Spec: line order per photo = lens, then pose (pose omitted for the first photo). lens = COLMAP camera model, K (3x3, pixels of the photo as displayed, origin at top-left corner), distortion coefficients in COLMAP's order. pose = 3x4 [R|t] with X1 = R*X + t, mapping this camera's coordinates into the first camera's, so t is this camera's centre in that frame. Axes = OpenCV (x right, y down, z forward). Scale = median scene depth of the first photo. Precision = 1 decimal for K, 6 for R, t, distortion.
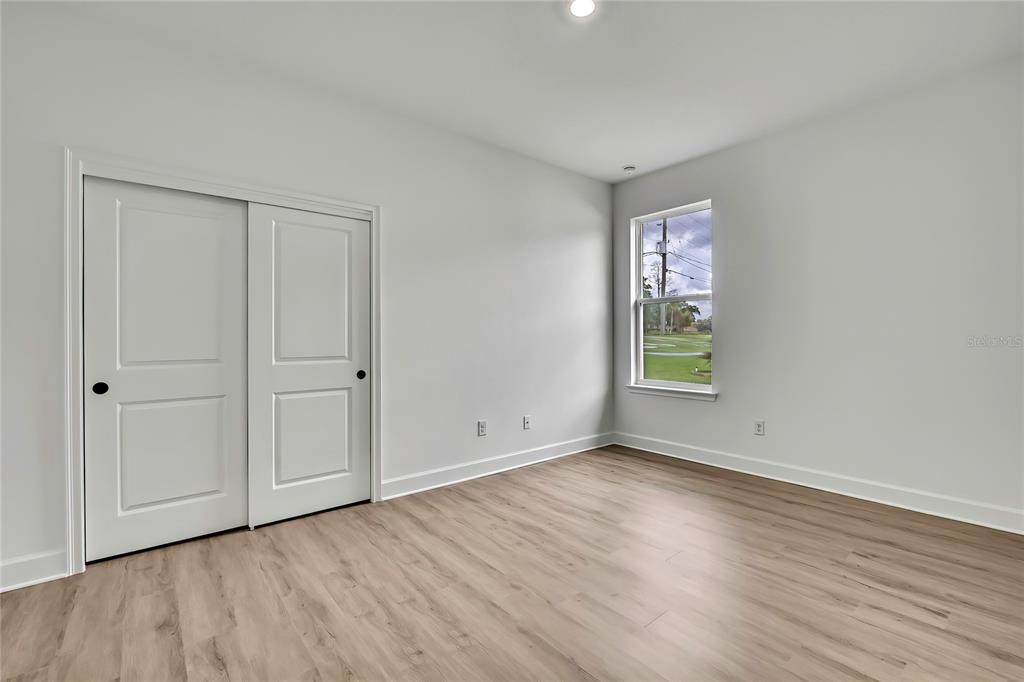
lens RADIAL K [[438.3, 0, 516.4], [0, 438.3, 340.9], [0, 0, 1]] dist [-0.003253, 0.000347]
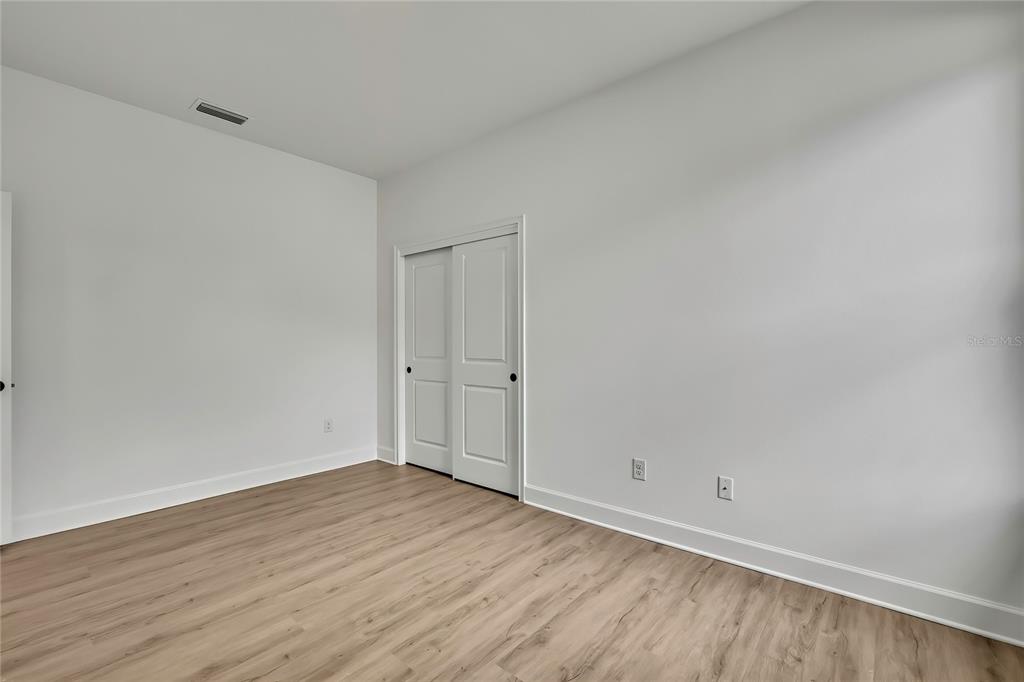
lens RADIAL K [[438.3, 0, 516.4], [0, 438.3, 340.9], [0, 0, 1]] dist [-0.003253, 0.000347]
pose [[0.209311, -0.001384, -0.977848, 0.771423], [-0.009440, 0.999950, -0.003436, -0.009962], [0.977804, 0.009950, 0.209287, 0.856852]]
